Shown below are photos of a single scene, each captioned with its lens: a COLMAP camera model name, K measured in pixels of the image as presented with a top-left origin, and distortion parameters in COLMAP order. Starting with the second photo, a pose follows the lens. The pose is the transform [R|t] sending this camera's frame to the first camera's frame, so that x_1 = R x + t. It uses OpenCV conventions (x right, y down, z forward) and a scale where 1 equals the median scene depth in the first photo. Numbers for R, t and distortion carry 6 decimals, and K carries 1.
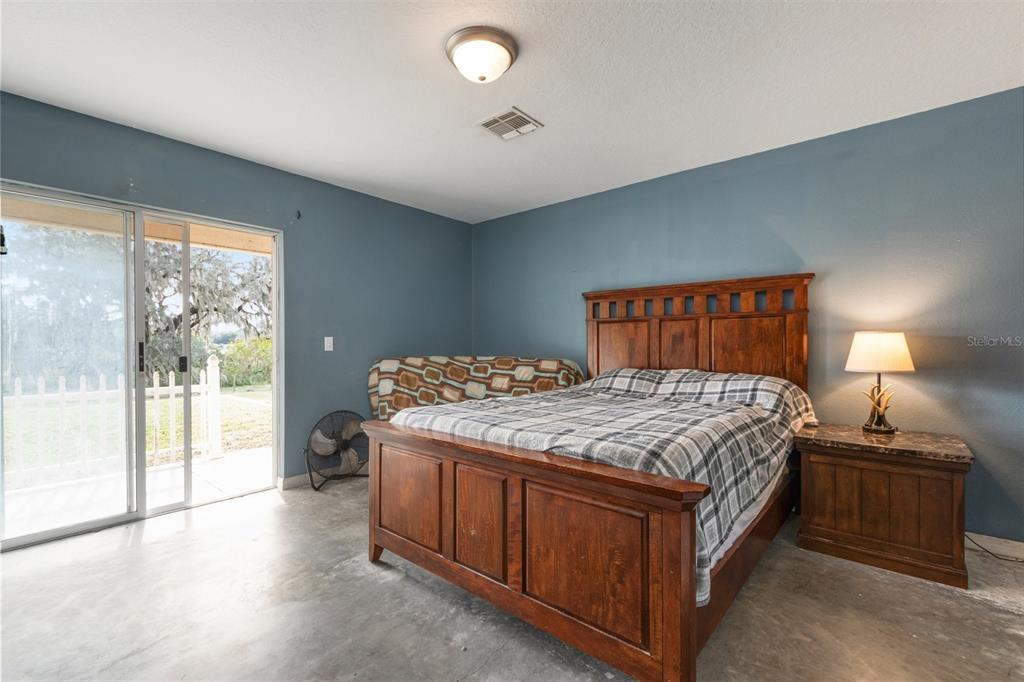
lens RADIAL K [[458.6, 0, 503.7], [0, 458.6, 341.9], [0, 0, 1]] dist [0.003655, 0.000255]
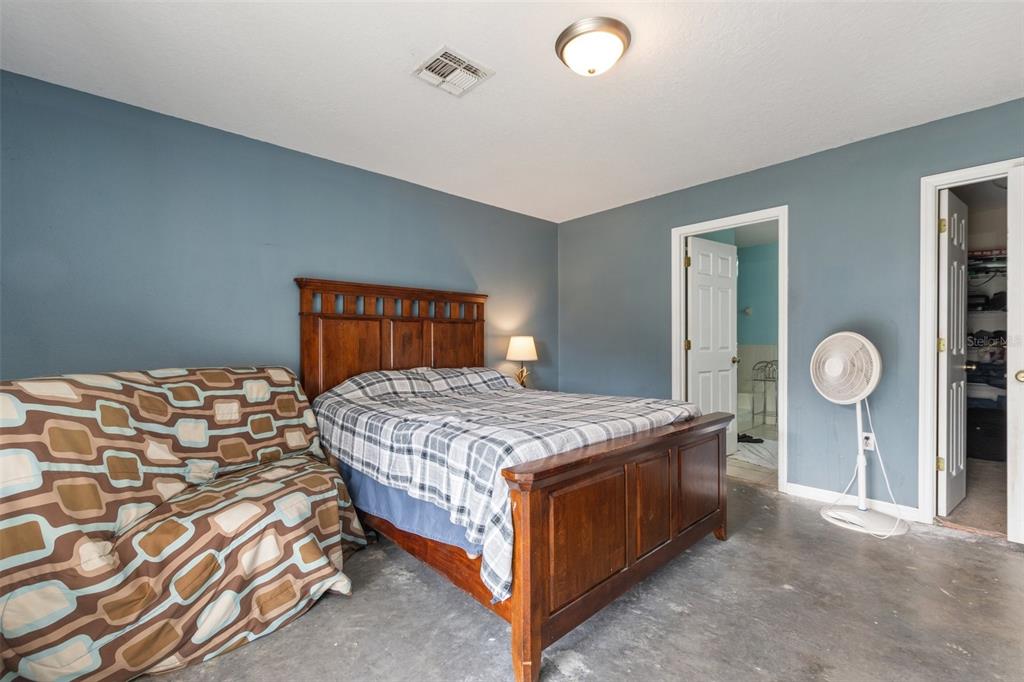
lens RADIAL K [[458.6, 0, 503.2], [0, 458.6, 344.3], [0, 0, 1]] dist [0.003655, 0.000255]
pose [[0.081751, -0.001198, 0.996652, -0.570923], [0.001950, 0.999998, 0.001042, 0.003263], [-0.996651, 0.001858, 0.081753, 0.613436]]
